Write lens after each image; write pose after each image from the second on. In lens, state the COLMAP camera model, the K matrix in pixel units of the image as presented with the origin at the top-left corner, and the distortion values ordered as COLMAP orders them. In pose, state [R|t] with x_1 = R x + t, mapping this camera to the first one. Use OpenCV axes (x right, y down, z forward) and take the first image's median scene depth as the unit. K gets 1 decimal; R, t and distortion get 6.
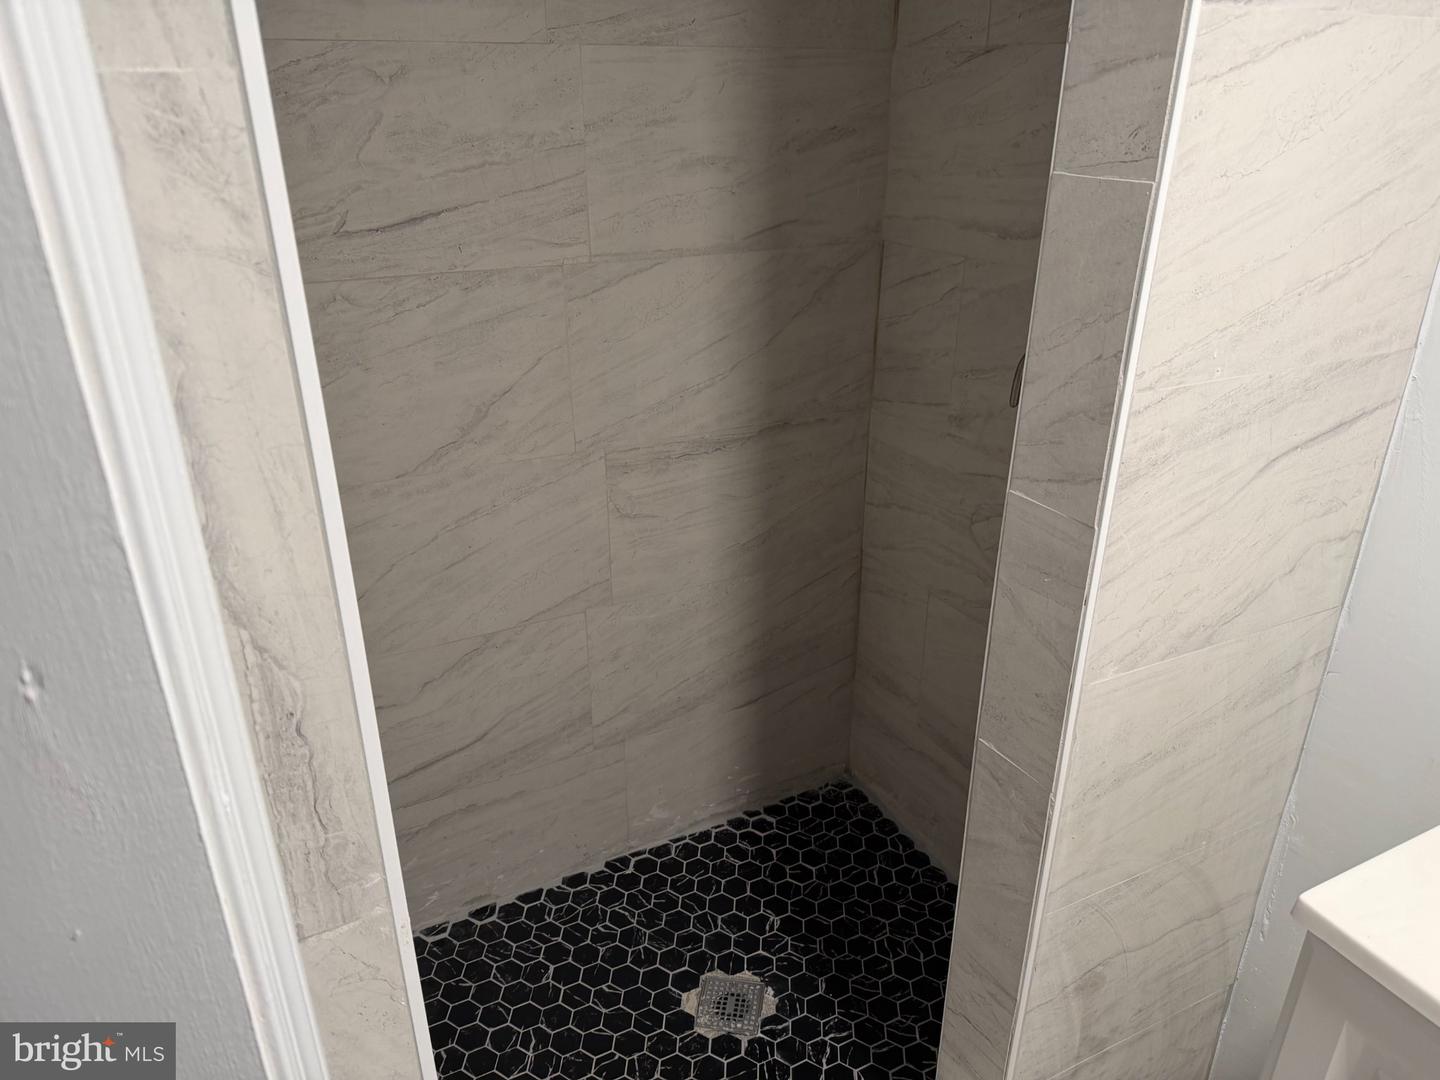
lens RADIAL K [[1013.2, 0, 720.0], [0, 1013.2, 540.0], [0, 0, 1]] dist [0.064531, -0.089611]
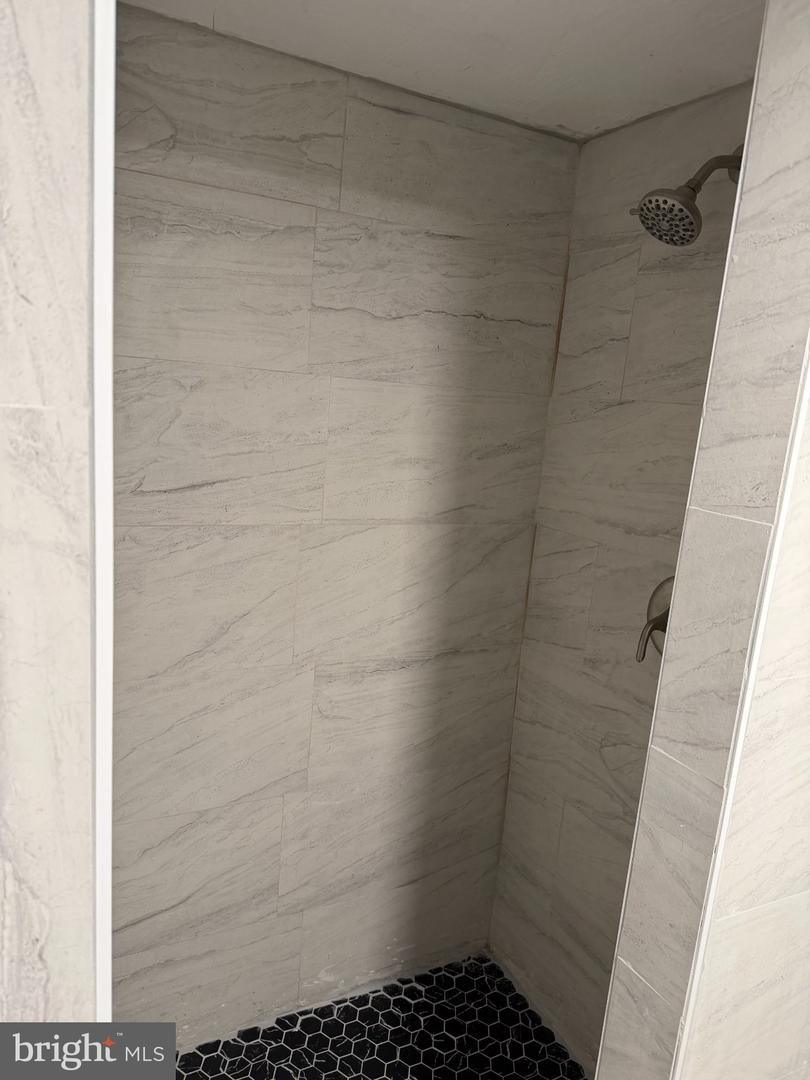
lens RADIAL K [[759.9, 0, 405.0], [0, 759.9, 540.0], [0, 0, 1]] dist [0.064531, -0.089611]
pose [[0.996610, 0.081342, 0.012296, -0.036746], [-0.076709, 0.972847, -0.218370, -0.056387], [-0.029724, 0.216687, 0.975789, 0.044715]]
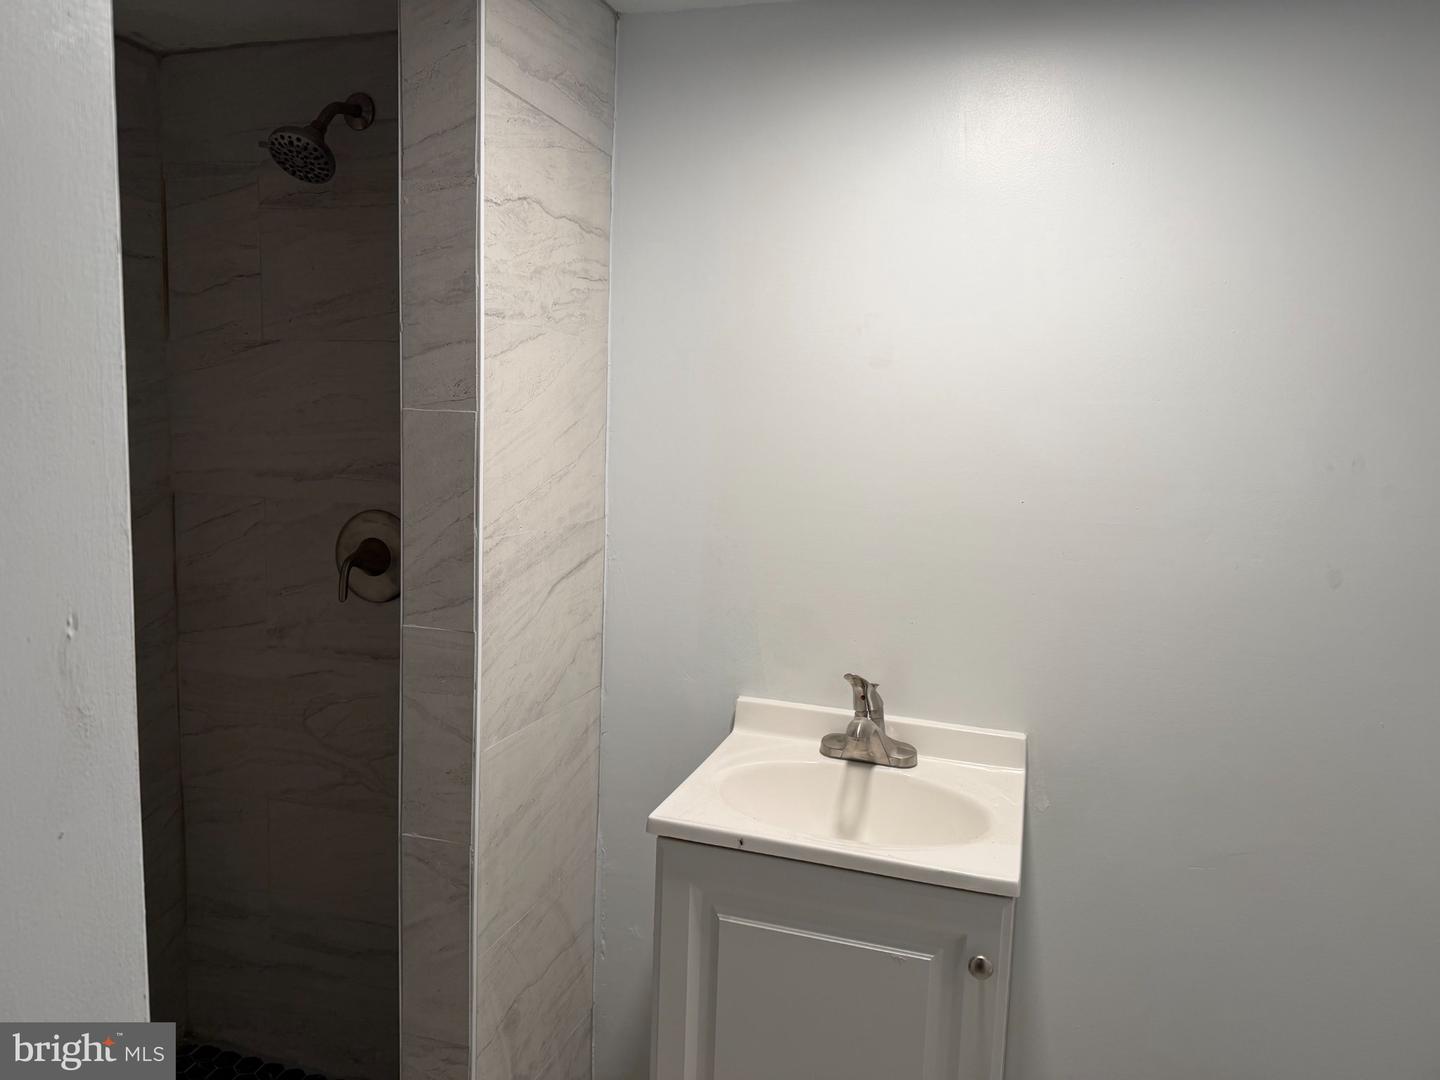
lens RADIAL K [[1005.4, 0, 718.2], [0, 1005.4, 519.6], [0, 0, 1]] dist [0.205607, -0.331453]
pose [[0.701705, -0.051112, 0.710632, -0.341063], [0.265556, 0.944313, -0.194300, 0.171812], [-0.661128, 0.325053, 0.676202, -0.231506]]
